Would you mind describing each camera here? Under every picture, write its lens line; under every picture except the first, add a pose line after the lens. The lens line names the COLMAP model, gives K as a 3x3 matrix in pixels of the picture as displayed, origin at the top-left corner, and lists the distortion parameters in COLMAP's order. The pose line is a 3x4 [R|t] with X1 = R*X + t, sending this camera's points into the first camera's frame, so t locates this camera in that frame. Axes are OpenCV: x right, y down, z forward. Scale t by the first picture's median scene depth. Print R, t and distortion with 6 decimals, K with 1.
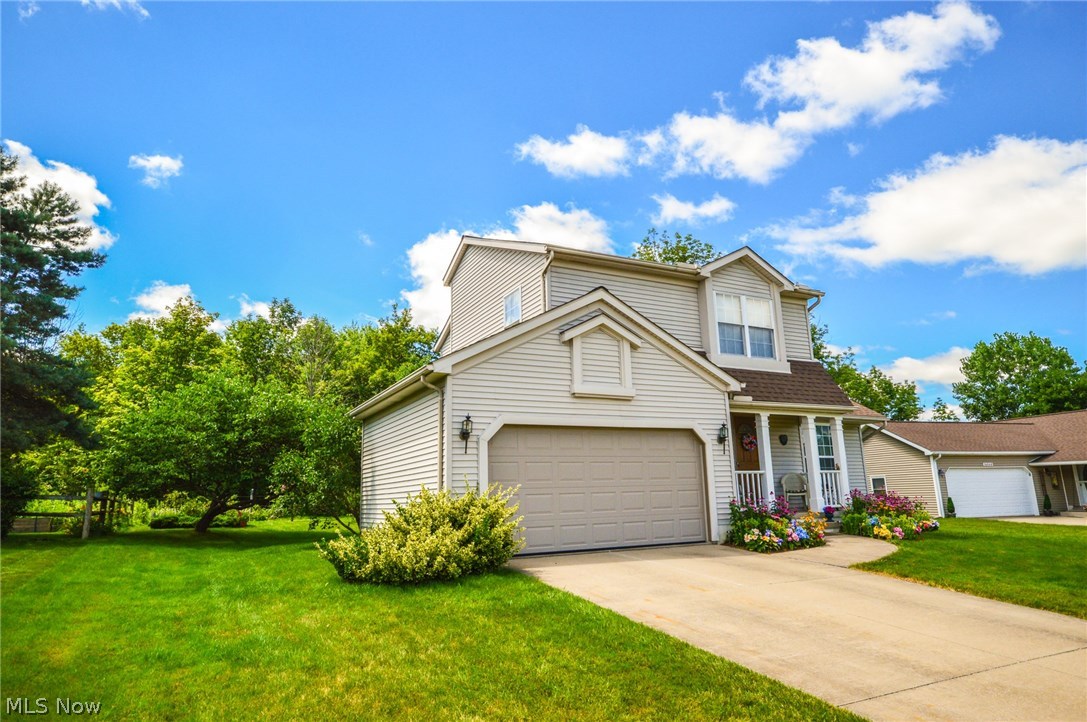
lens RADIAL K [[660.2, 0, 543.5], [0, 660.2, 361.0], [0, 0, 1]] dist [-0.026726, -0.000002]
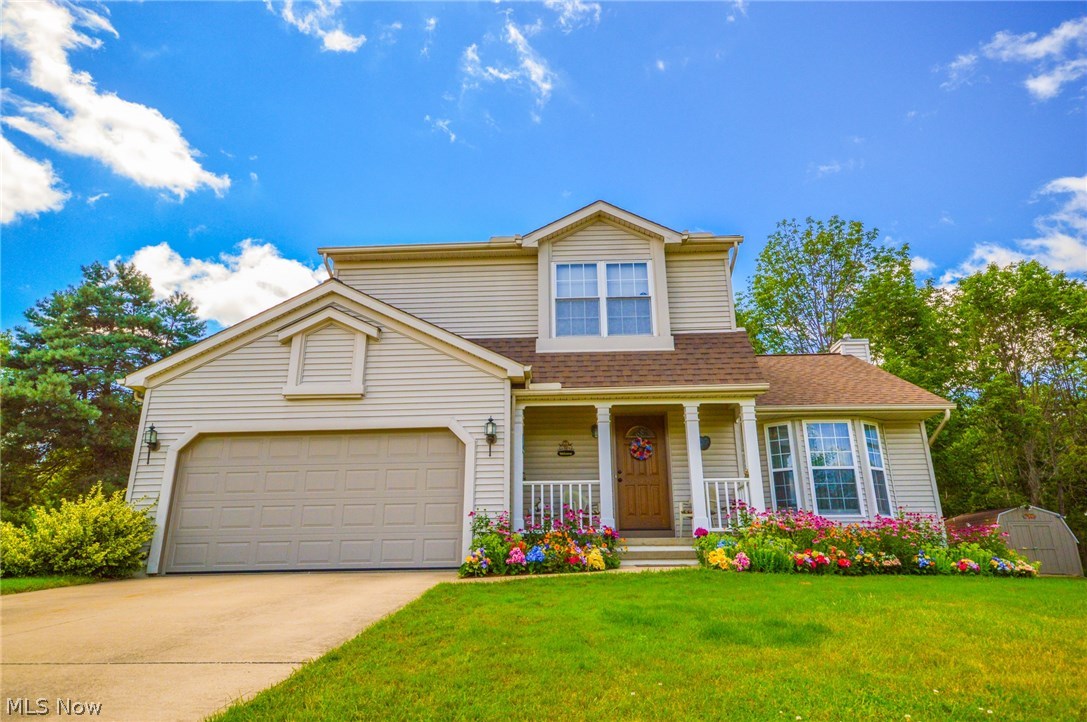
lens RADIAL K [[672.2, 0, 543.5], [0, 672.2, 361.0], [0, 0, 1]] dist [0.008987, 0.001745]
pose [[0.869353, -0.138773, -0.474307, 0.635435], [0.090592, 0.988251, -0.123097, 0.116754], [0.485817, 0.064046, 0.871711, 0.279695]]
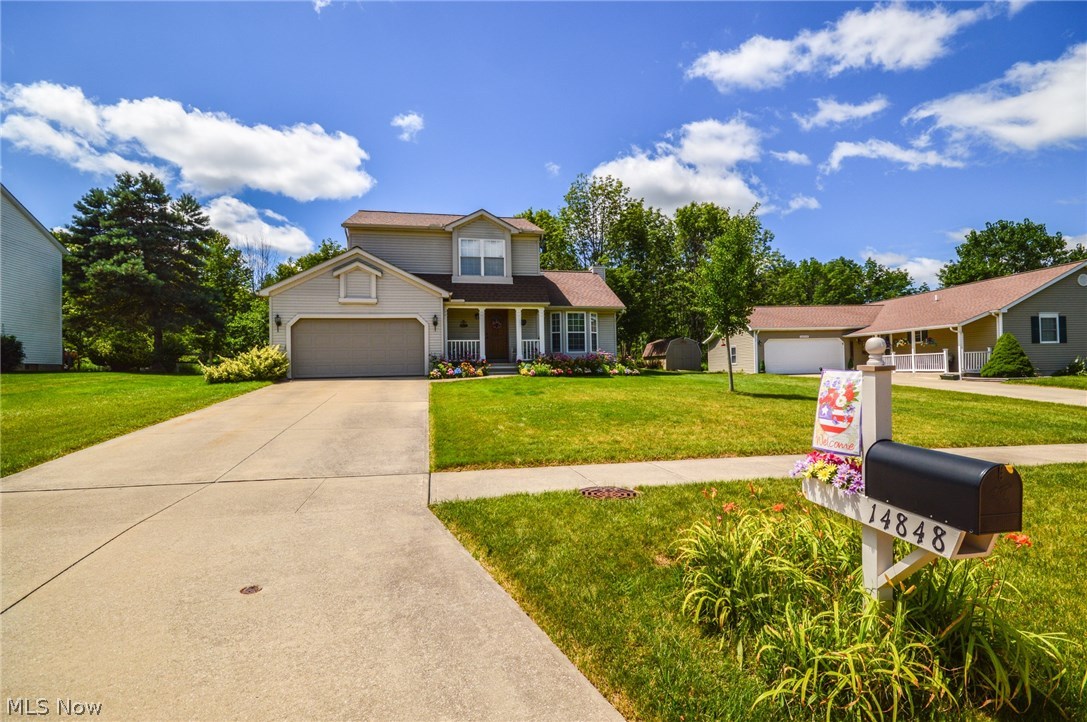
lens RADIAL K [[504.4, 0, 543.5], [0, 504.4, 361.0], [0, 0, 1]] dist [-0.003647, -0.000470]
pose [[0.965766, 0.000618, -0.259414, 0.832428], [0.049086, 0.981497, 0.185078, -0.024364], [0.254728, -0.191476, 0.947866, -0.276458]]
